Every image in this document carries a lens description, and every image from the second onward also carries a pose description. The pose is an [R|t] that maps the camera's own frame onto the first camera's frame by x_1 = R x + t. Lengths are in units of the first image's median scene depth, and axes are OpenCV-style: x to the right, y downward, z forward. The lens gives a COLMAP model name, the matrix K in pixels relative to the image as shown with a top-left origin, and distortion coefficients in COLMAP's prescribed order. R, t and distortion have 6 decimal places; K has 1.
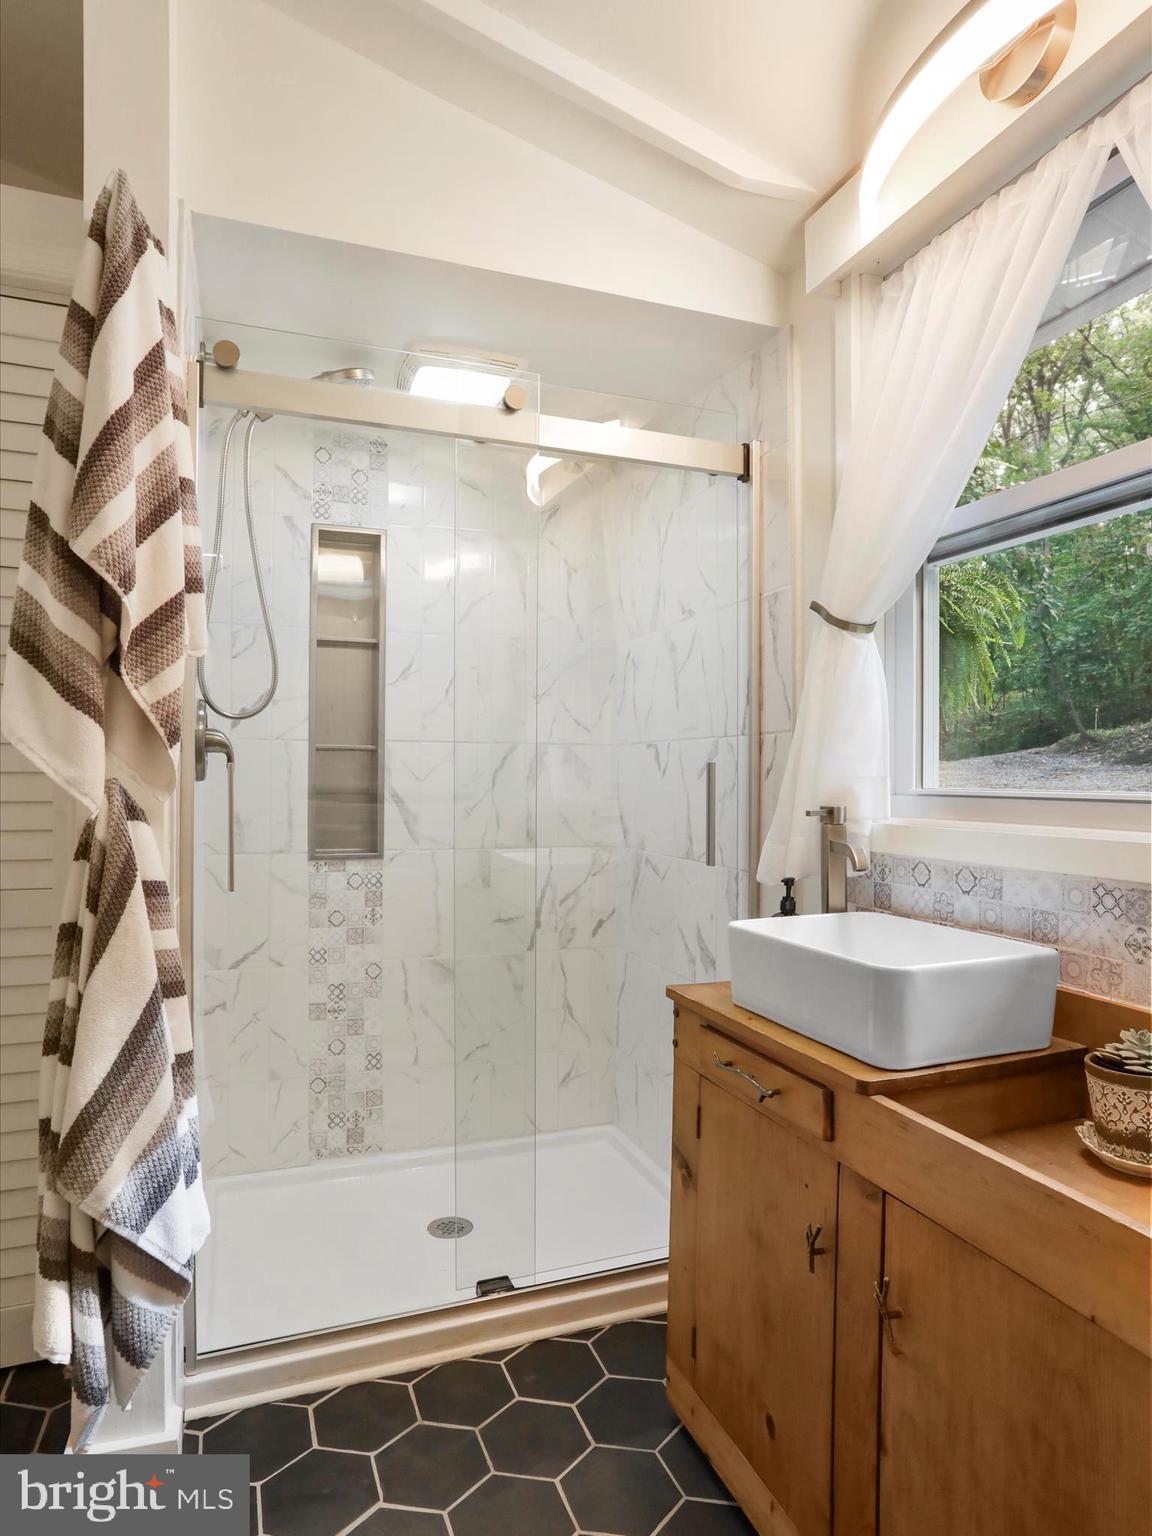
lens RADIAL K [[993.8, 0, 617.3], [0, 993.8, 762.6], [0, 0, 1]] dist [-0.050051, 0.056905]
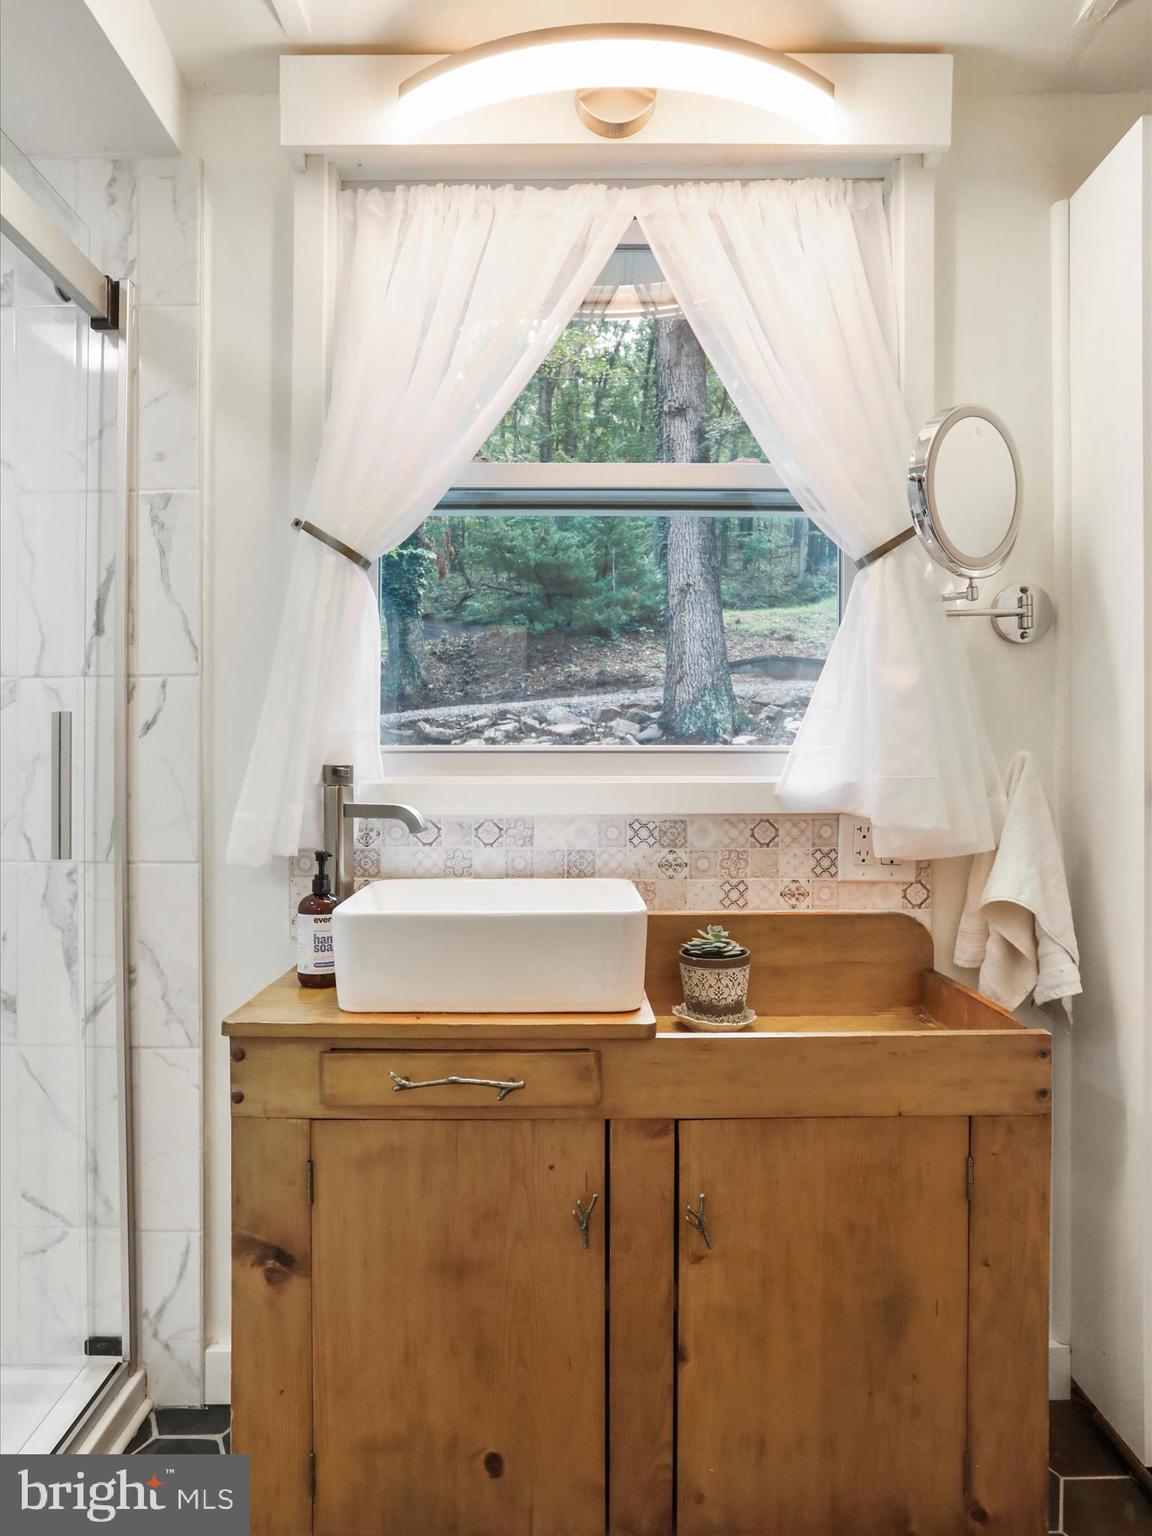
lens RADIAL K [[880.4, 0, 580.3], [0, 880.4, 778.2], [0, 0, 1]] dist [-0.056788, 0.034466]
pose [[0.338398, -0.016113, 0.940865, -0.451805], [-0.005693, 0.999800, 0.019170, 0.042451], [-0.940986, -0.011843, 0.338239, 0.574511]]
